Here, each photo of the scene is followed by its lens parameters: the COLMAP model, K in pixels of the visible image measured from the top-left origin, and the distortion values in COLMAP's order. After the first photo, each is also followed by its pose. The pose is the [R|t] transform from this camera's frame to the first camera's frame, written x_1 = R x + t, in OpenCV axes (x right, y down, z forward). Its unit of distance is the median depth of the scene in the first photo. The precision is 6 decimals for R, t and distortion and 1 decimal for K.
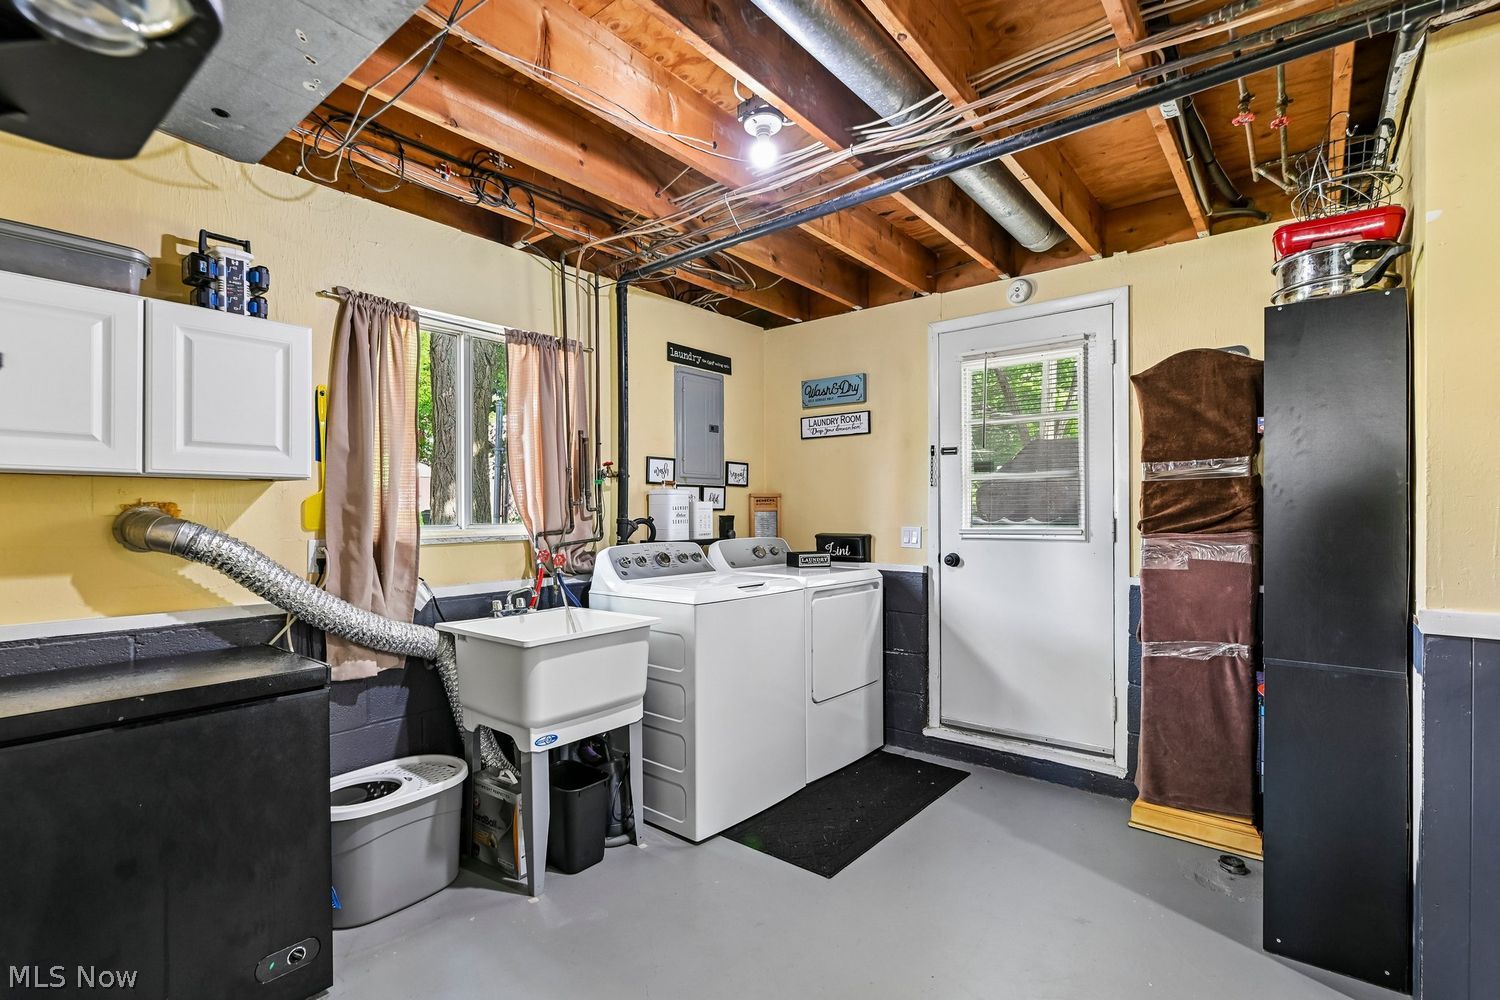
lens RADIAL K [[681.8, 0, 753.3], [0, 681.8, 504.7], [0, 0, 1]] dist [0.001041, -0.001818]
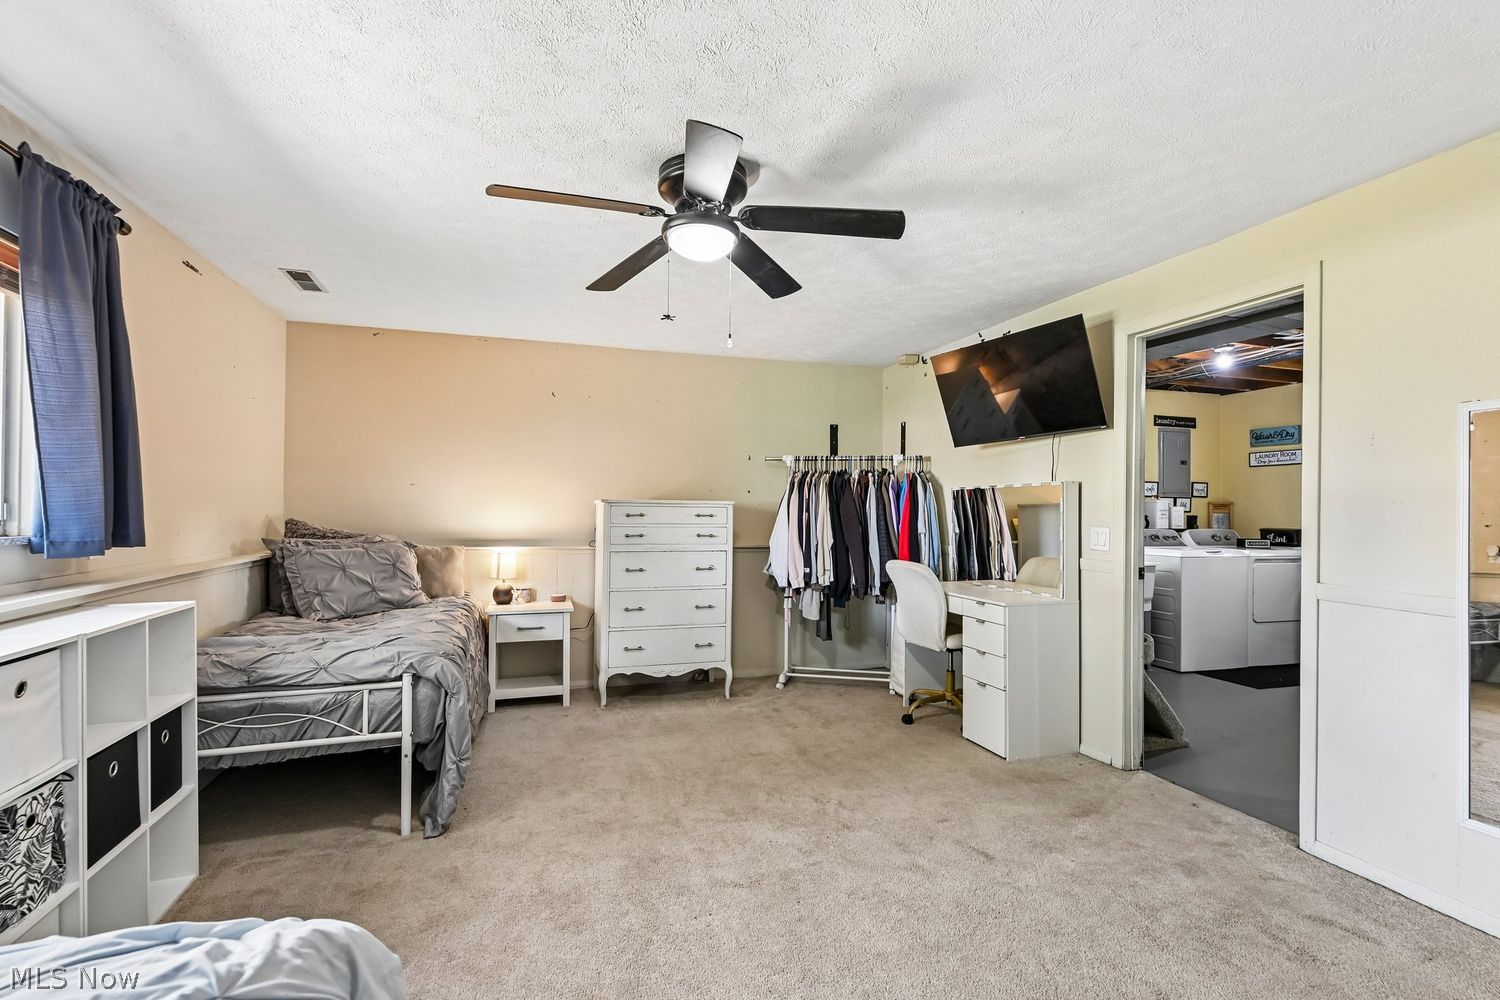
lens RADIAL K [[681.8, 0, 753.3], [0, 681.8, 504.5], [0, 0, 1]] dist [0.001041, -0.001818]
pose [[0.839348, 0.008298, -0.543532, -0.034848], [-0.008176, 0.999963, 0.002639, -0.005803], [0.543533, 0.002229, 0.839385, -0.982335]]
